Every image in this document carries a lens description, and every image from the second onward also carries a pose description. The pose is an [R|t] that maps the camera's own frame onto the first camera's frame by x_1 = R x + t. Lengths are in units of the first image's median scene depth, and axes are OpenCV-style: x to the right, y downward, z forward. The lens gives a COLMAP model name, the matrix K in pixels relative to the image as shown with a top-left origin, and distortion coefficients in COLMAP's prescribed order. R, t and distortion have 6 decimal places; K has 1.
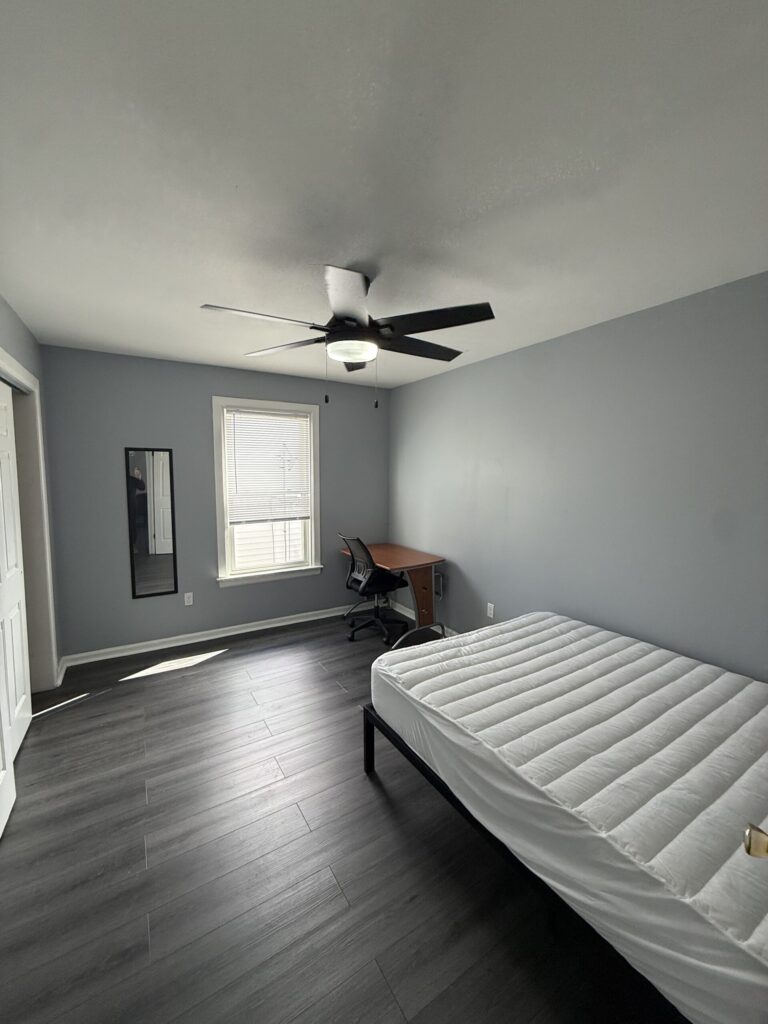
lens RADIAL K [[406.1, 0, 385.3], [0, 406.1, 509.3], [0, 0, 1]] dist [-0.001515, 0.000092]
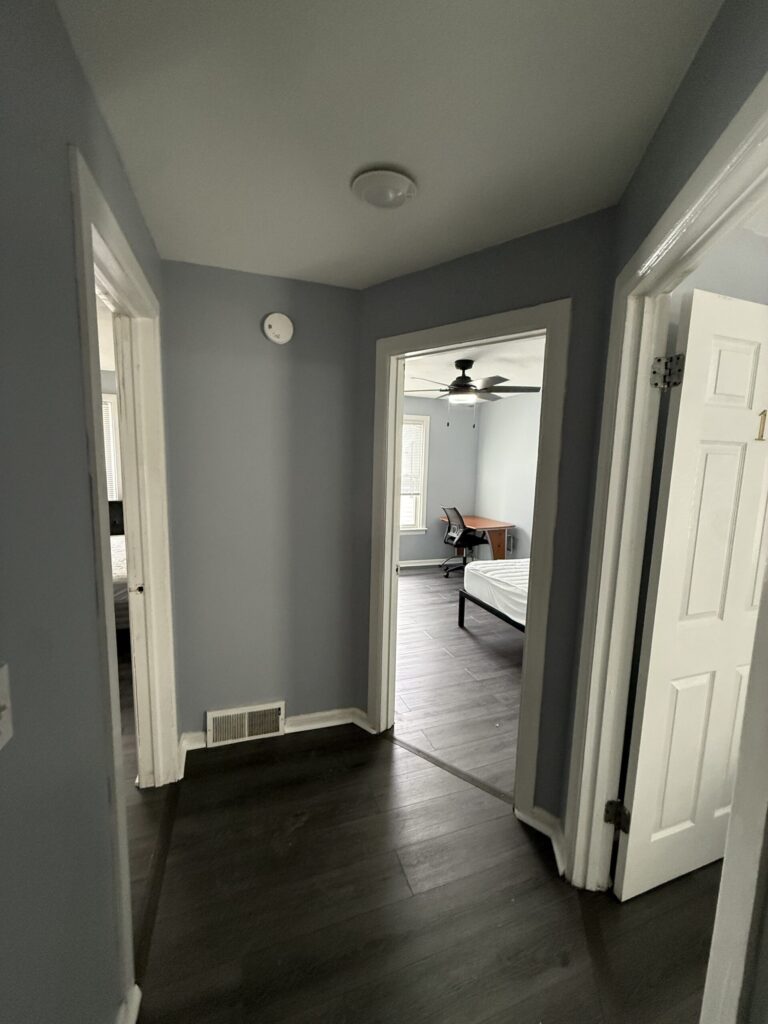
lens RADIAL K [[406.1, 0, 385.3], [0, 406.1, 509.3], [0, 0, 1]] dist [-0.001515, 0.000092]
pose [[0.978720, 0.043913, -0.200447, -0.016561], [-0.040434, 0.998953, 0.021417, 0.052992], [0.201177, -0.012856, 0.979470, -0.486950]]
